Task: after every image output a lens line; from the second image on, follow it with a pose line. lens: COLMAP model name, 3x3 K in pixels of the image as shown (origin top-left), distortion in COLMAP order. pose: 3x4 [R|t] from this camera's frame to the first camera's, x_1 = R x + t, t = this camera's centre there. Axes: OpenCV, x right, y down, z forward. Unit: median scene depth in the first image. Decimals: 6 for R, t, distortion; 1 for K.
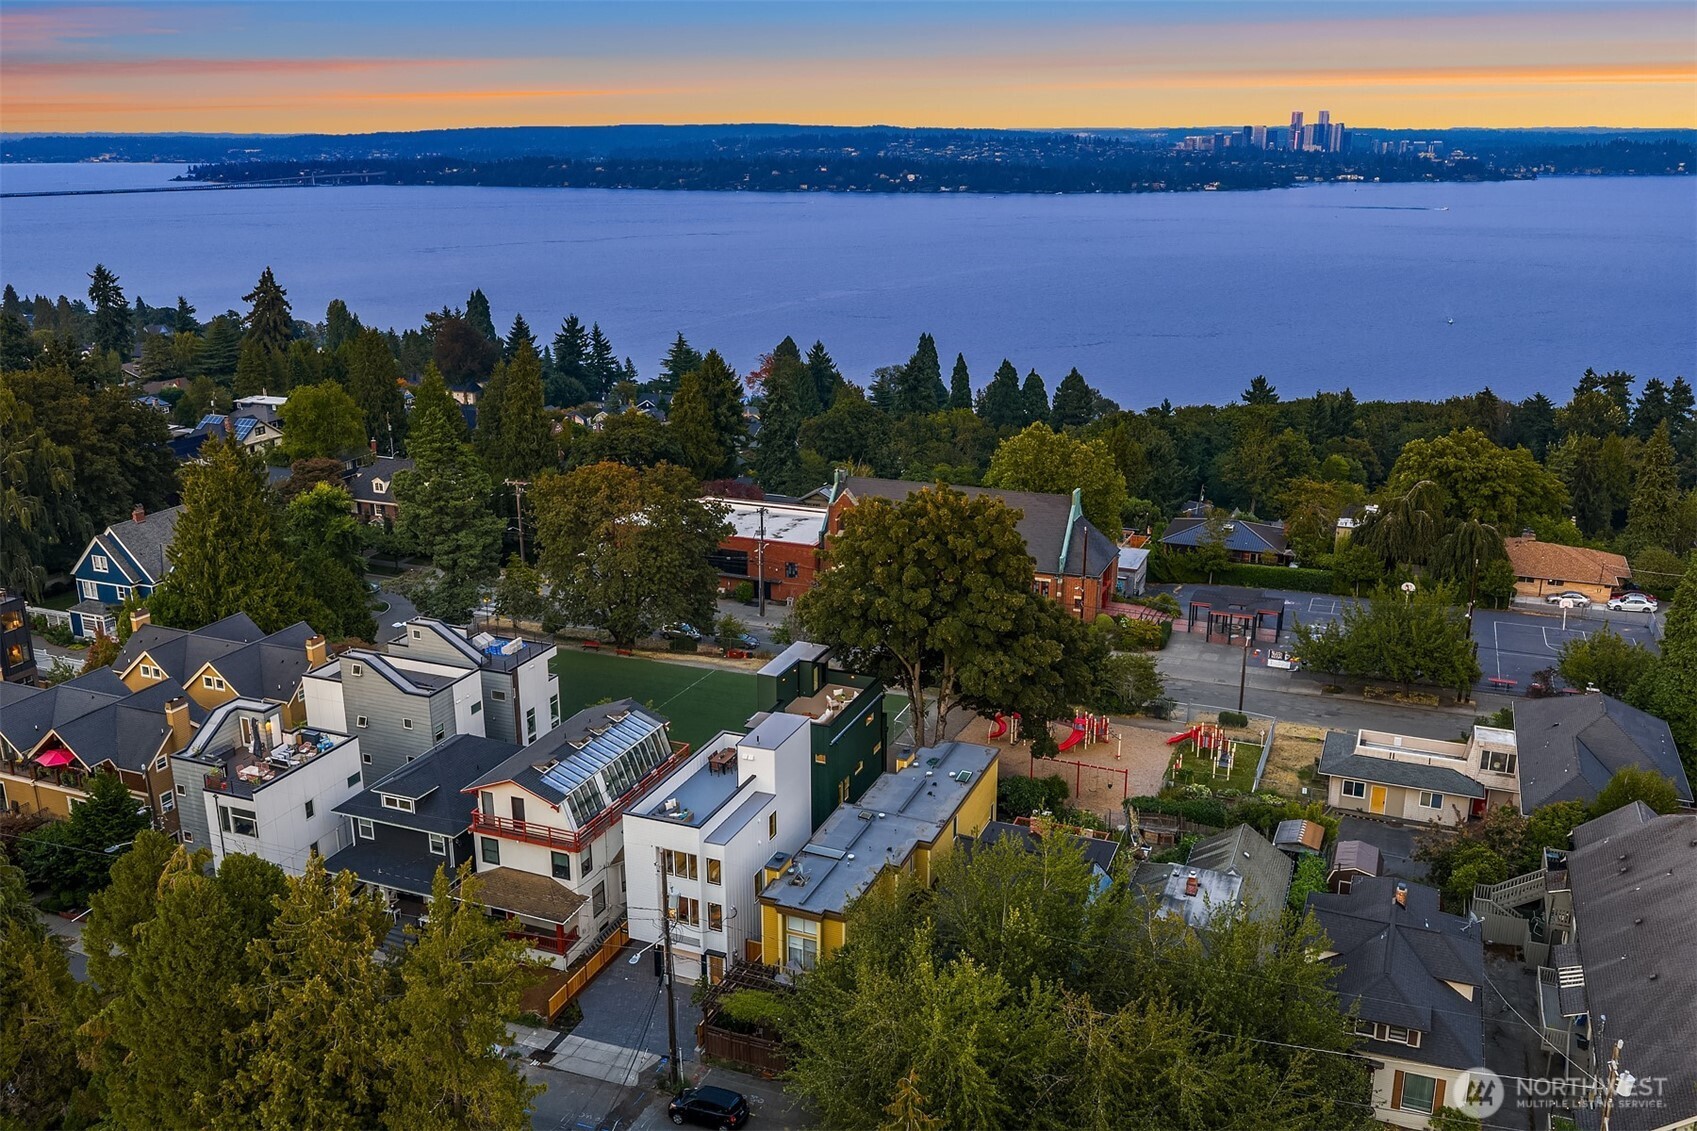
lens RADIAL K [[1407.9, 0, 855.4], [0, 1407.9, 571.0], [0, 0, 1]] dist [0.034572, -0.080788]
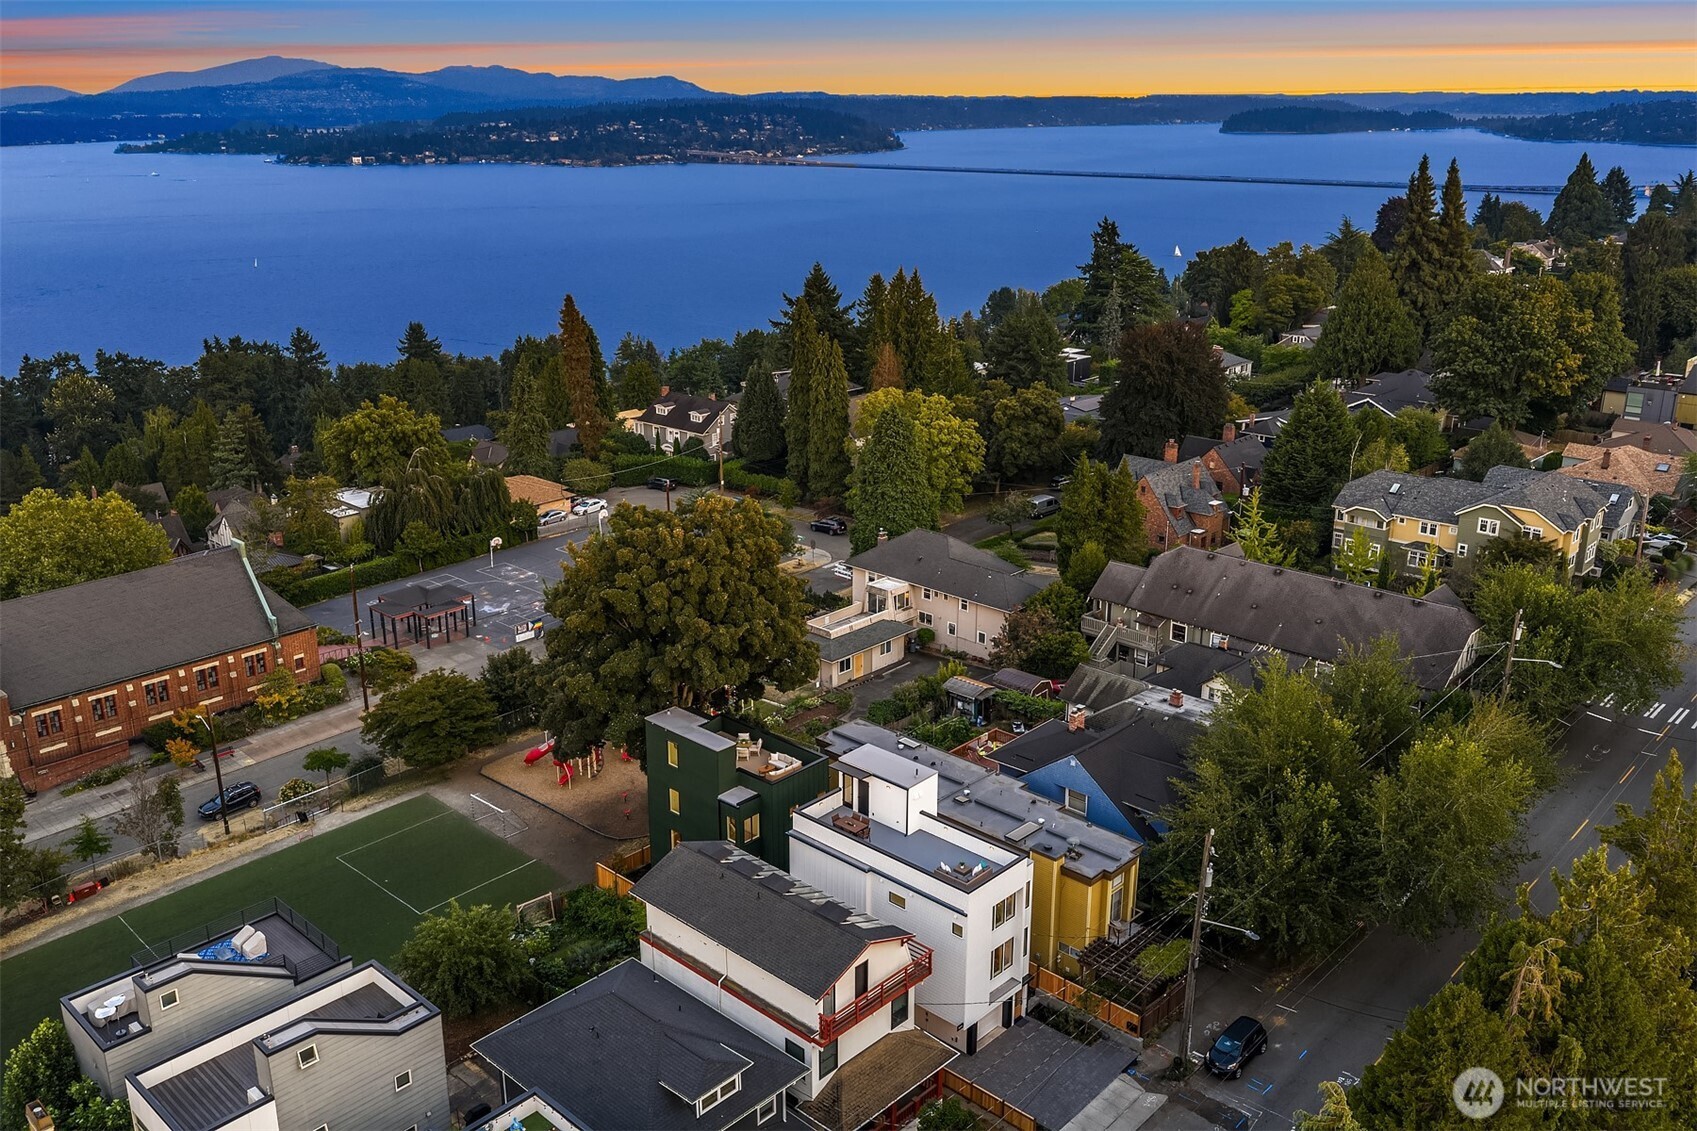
lens RADIAL K [[1393.3, 0, 862.8], [0, 1393.3, 565.1], [0, 0, 1]] dist [0.009142, -0.014748]
pose [[0.356454, -0.290053, 0.888150, -0.514206], [0.276584, 0.940743, 0.196224, -0.118281], [-0.892436, 0.175703, 0.415556, 0.381674]]
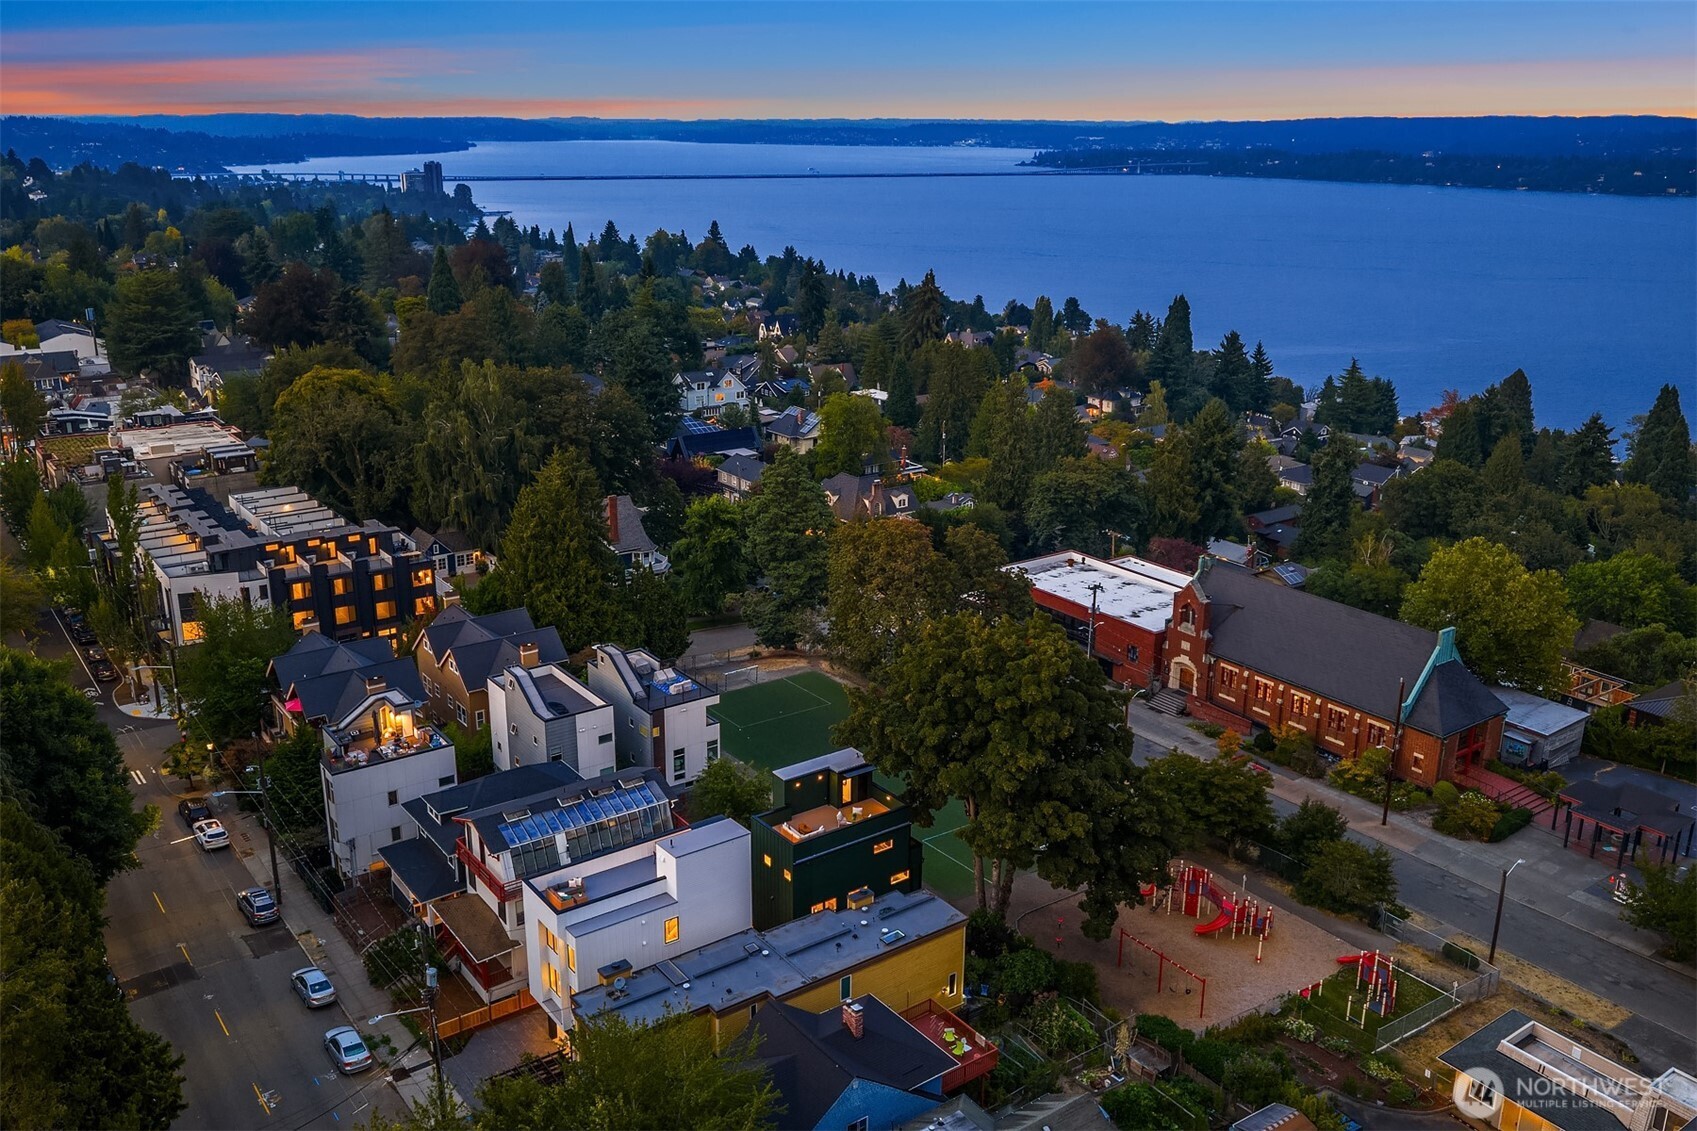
lens RADIAL K [[1407.9, 0, 855.4], [0, 1407.9, 571.0], [0, 0, 1]] dist [0.034572, -0.080788]
pose [[0.851909, 0.167687, -0.496118, 0.309371], [-0.164561, 0.985079, 0.050380, -0.087504], [0.497163, 0.038722, 0.866792, 0.110492]]
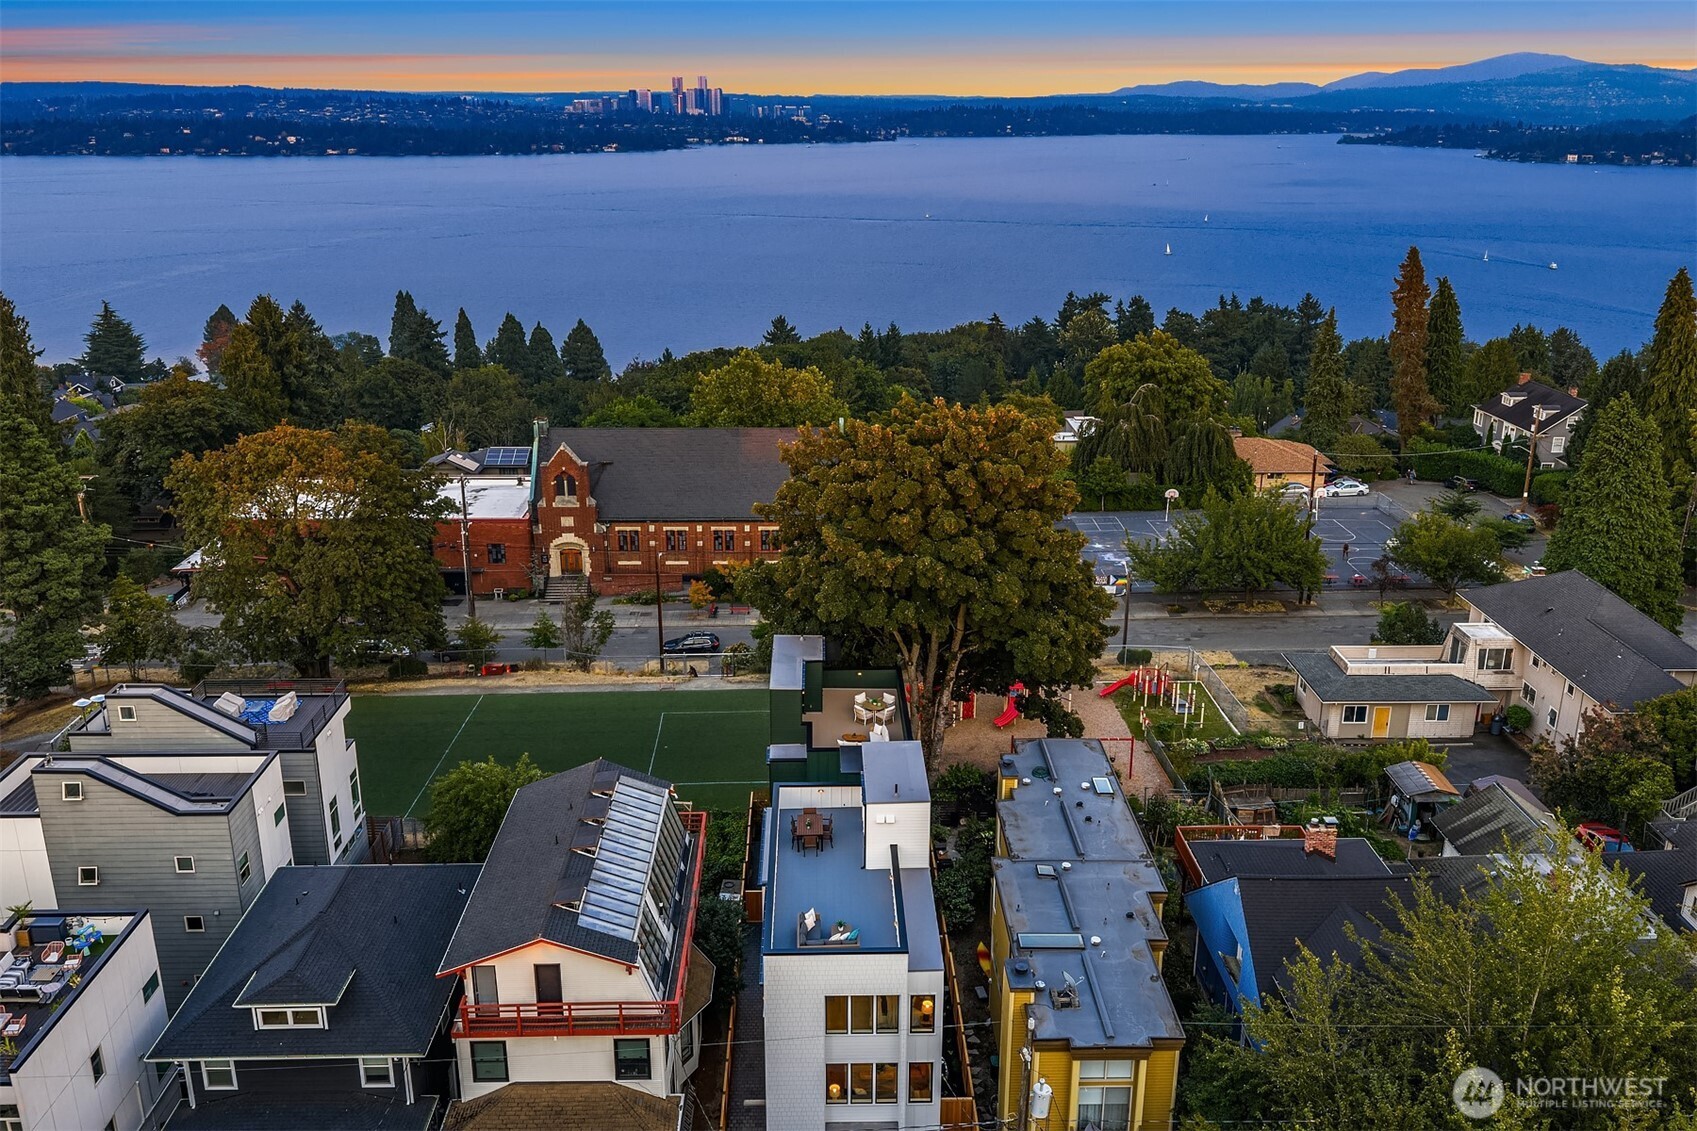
lens RADIAL K [[1393.3, 0, 862.8], [0, 1393.3, 565.1], [0, 0, 1]] dist [0.009142, -0.014748]
pose [[0.915079, -0.120873, 0.384733, -0.191966], [0.111812, 0.992668, 0.045927, -0.008510], [-0.387464, 0.000991, 0.921884, 0.251172]]
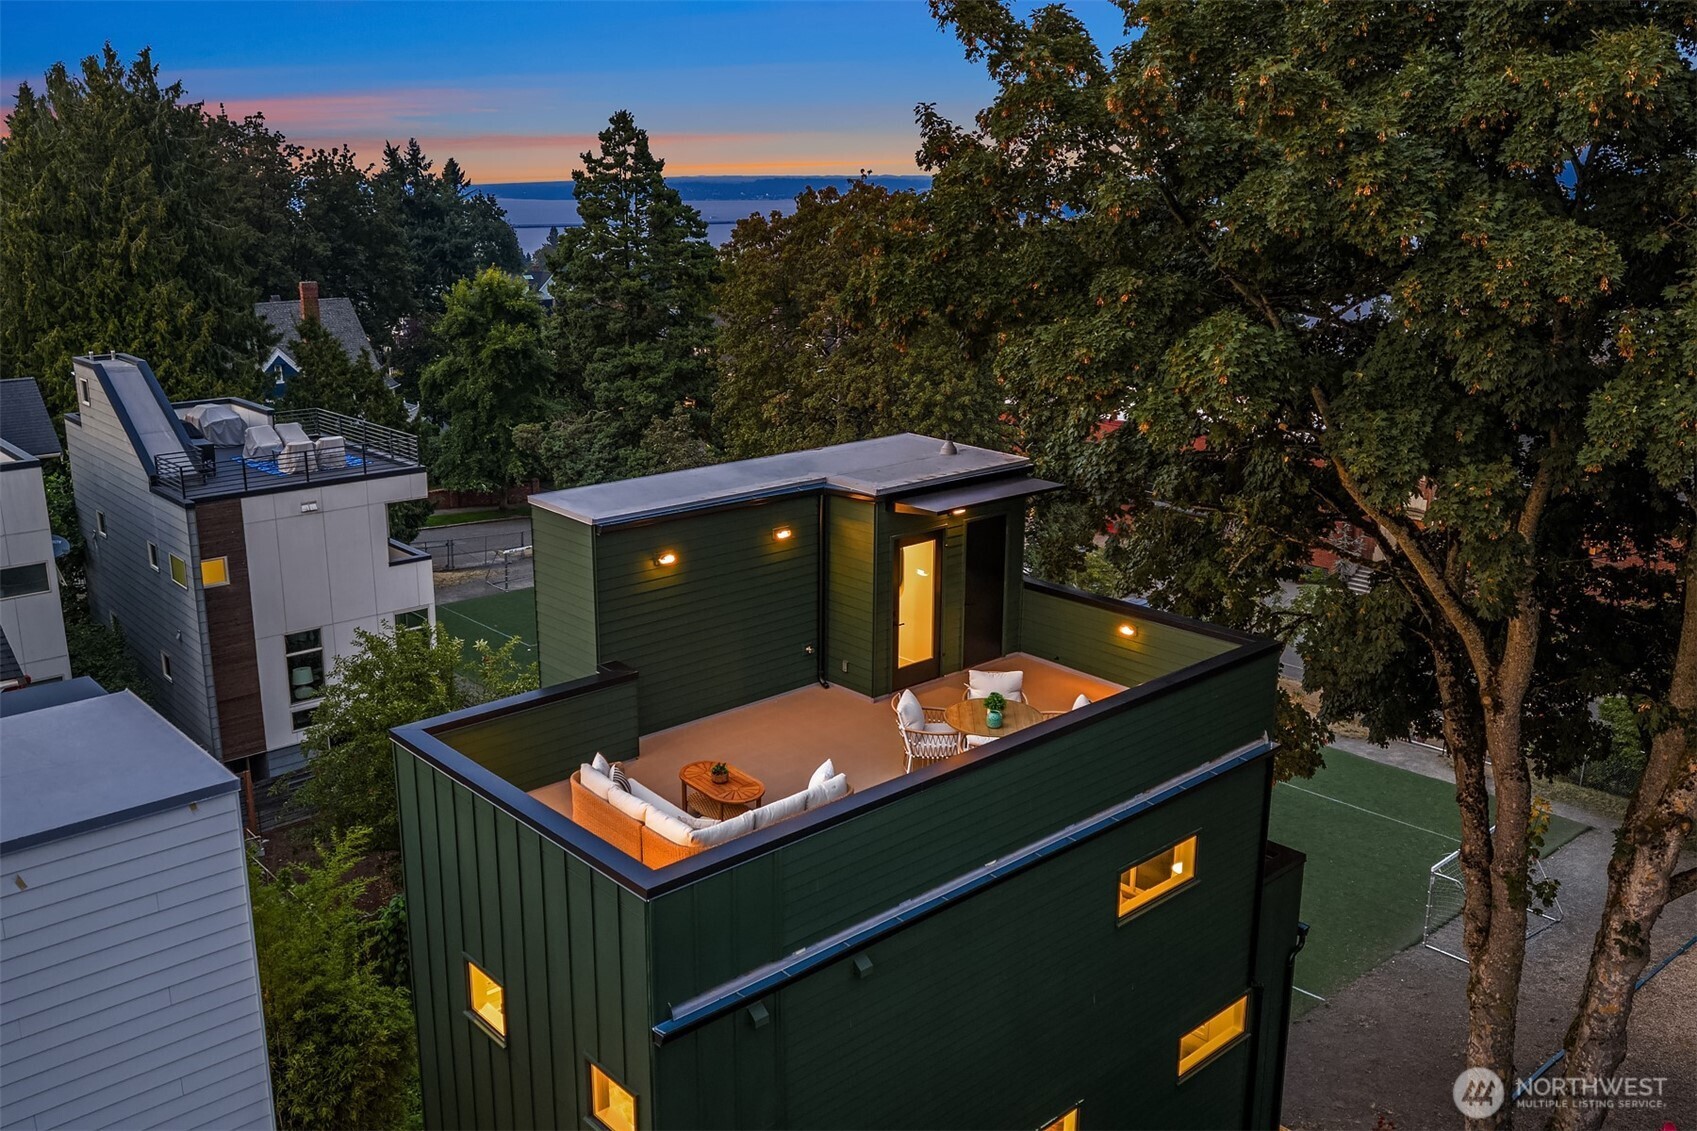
lens RADIAL K [[1435.3, 0, 828.9], [0, 1435.3, 514.4], [0, 0, 1]] dist [-0.006532, -0.007119]
pose [[0.893902, 0.100510, -0.436849, 0.032811], [-0.129845, 0.990816, -0.037730, 0.052162], [0.429045, 0.090449, 0.898743, 0.582831]]
